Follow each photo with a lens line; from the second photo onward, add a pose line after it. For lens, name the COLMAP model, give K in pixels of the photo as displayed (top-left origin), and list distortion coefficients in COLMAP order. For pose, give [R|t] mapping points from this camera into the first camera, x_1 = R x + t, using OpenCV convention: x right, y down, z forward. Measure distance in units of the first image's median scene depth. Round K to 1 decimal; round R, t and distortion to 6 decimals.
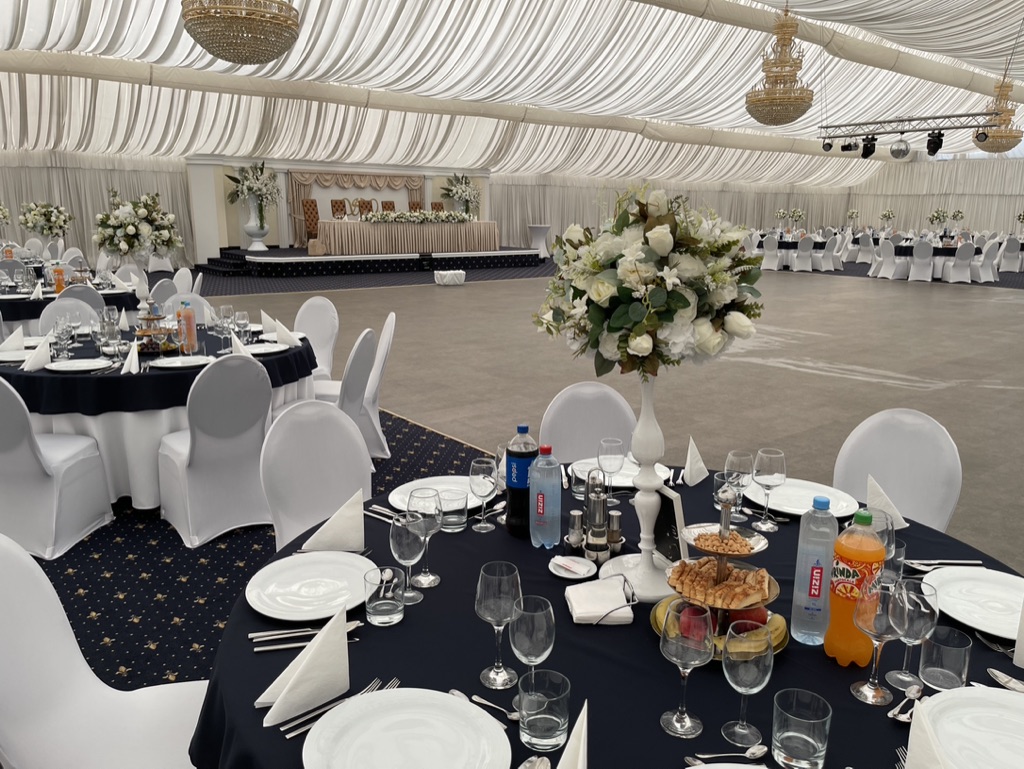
lens RADIAL K [[771.9, 0, 511.5], [0, 771.9, 389.7], [0, 0, 1]] dist [0.050933, -0.062802]
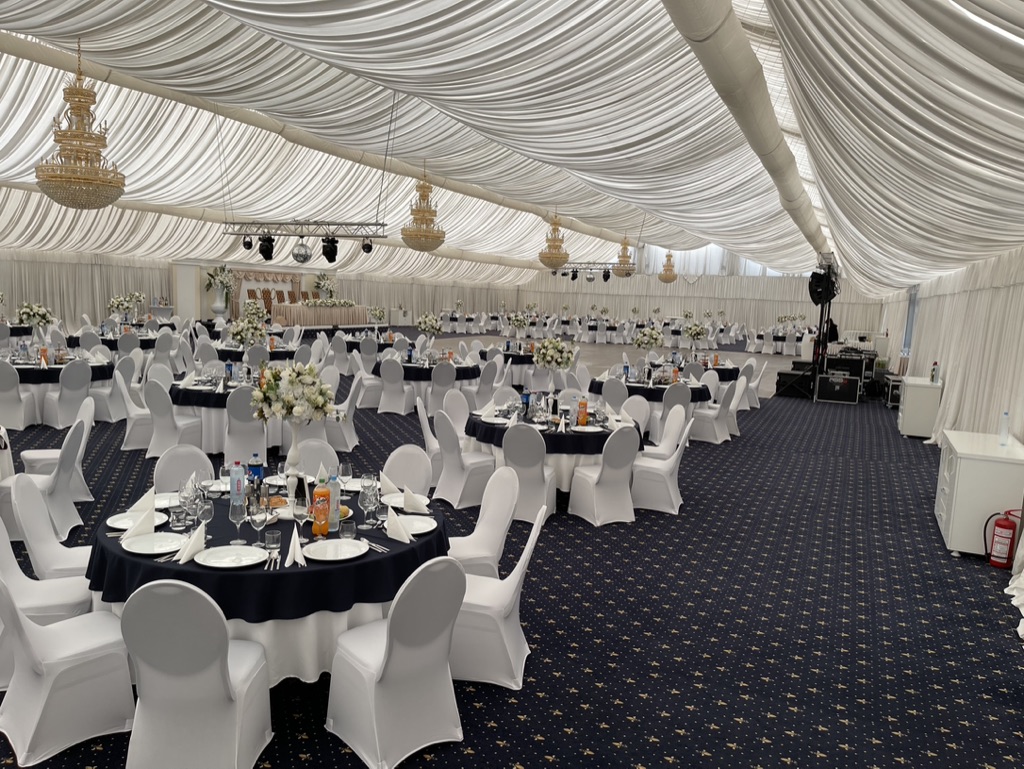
lens RADIAL K [[765.3, 0, 514.9], [0, 765.3, 391.2], [0, 0, 1]] dist [0.076626, -0.103368]
pose [[0.880911, -0.030209, 0.472317, -0.578904], [0.072601, 0.994774, -0.071783, 0.102512], [-0.467680, 0.097525, 0.878501, -0.575101]]
